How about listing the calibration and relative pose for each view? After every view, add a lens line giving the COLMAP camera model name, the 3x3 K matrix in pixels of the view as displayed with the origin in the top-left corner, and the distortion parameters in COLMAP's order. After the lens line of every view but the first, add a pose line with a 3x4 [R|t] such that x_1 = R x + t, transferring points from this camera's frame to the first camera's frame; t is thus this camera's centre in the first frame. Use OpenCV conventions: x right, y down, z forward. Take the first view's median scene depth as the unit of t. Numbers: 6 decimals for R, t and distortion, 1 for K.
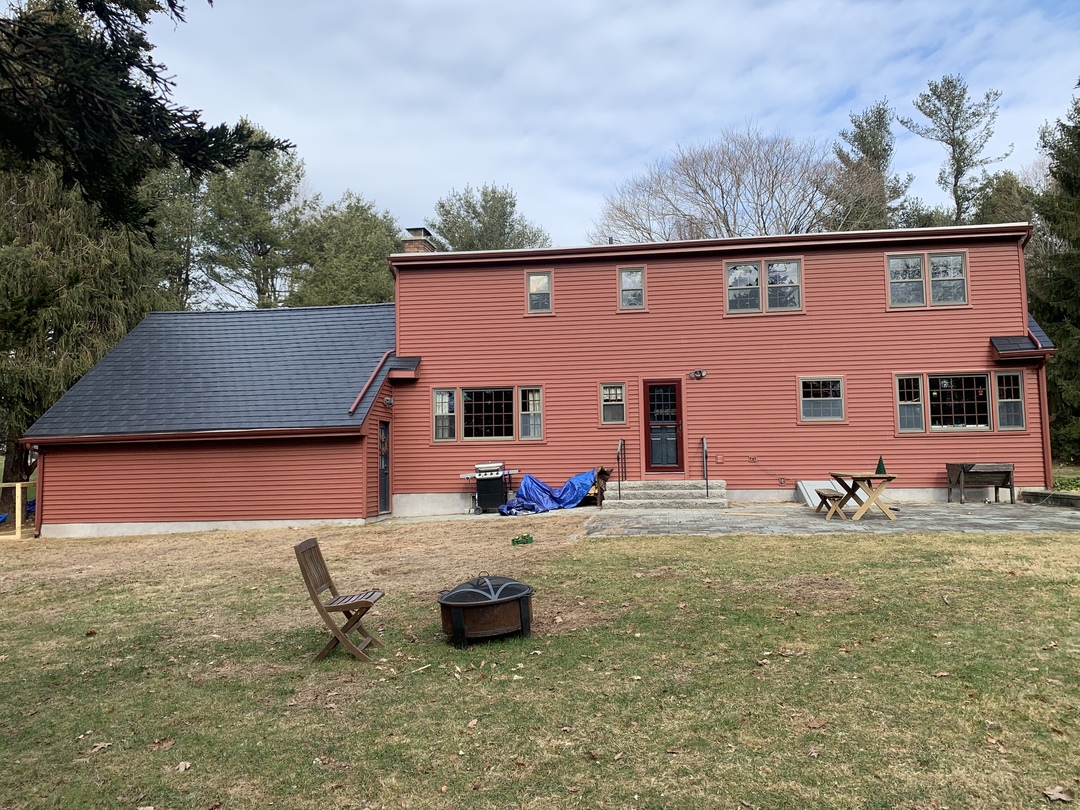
lens RADIAL K [[816.5, 0, 540.0], [0, 816.5, 405.0], [0, 0, 1]] dist [-0.077233, 0.001639]
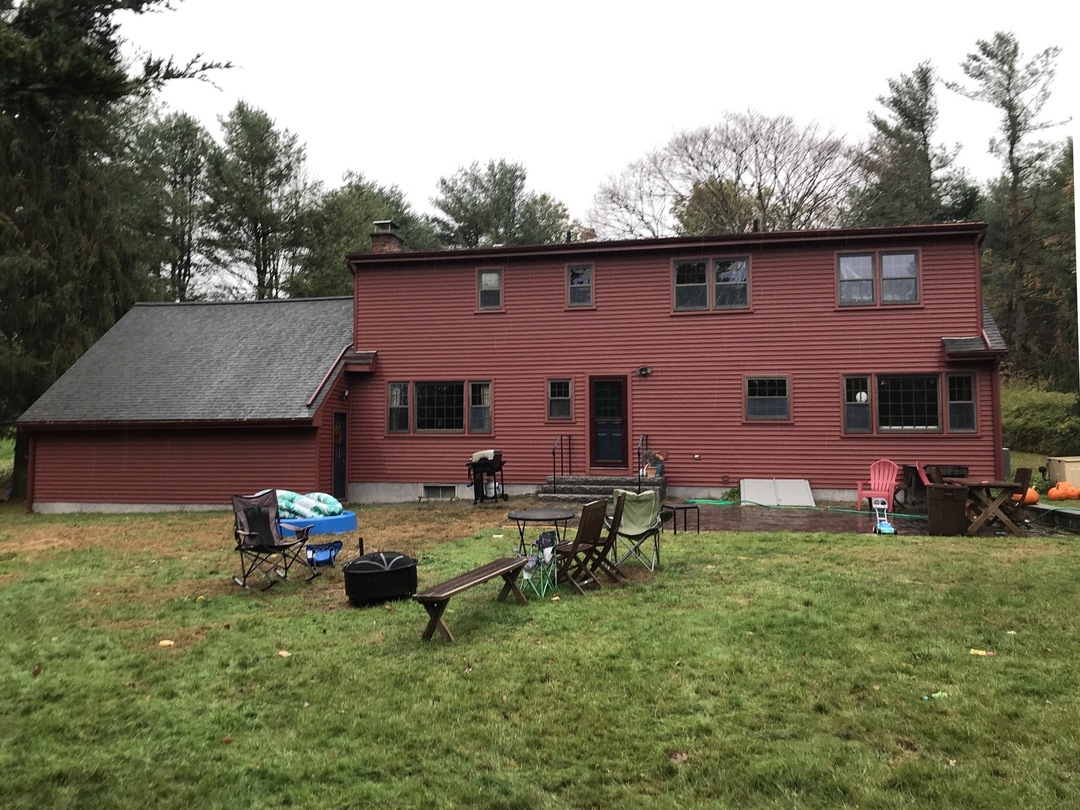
lens RADIAL K [[963.5, 0, 540.0], [0, 963.5, 405.0], [0, 0, 1]] dist [-0.196832, 0.243136]
pose [[0.994080, 0.014979, -0.107617, 0.130541], [-0.011460, 0.999382, 0.033242, -0.022866], [0.108049, -0.031812, 0.993637, -0.132054]]
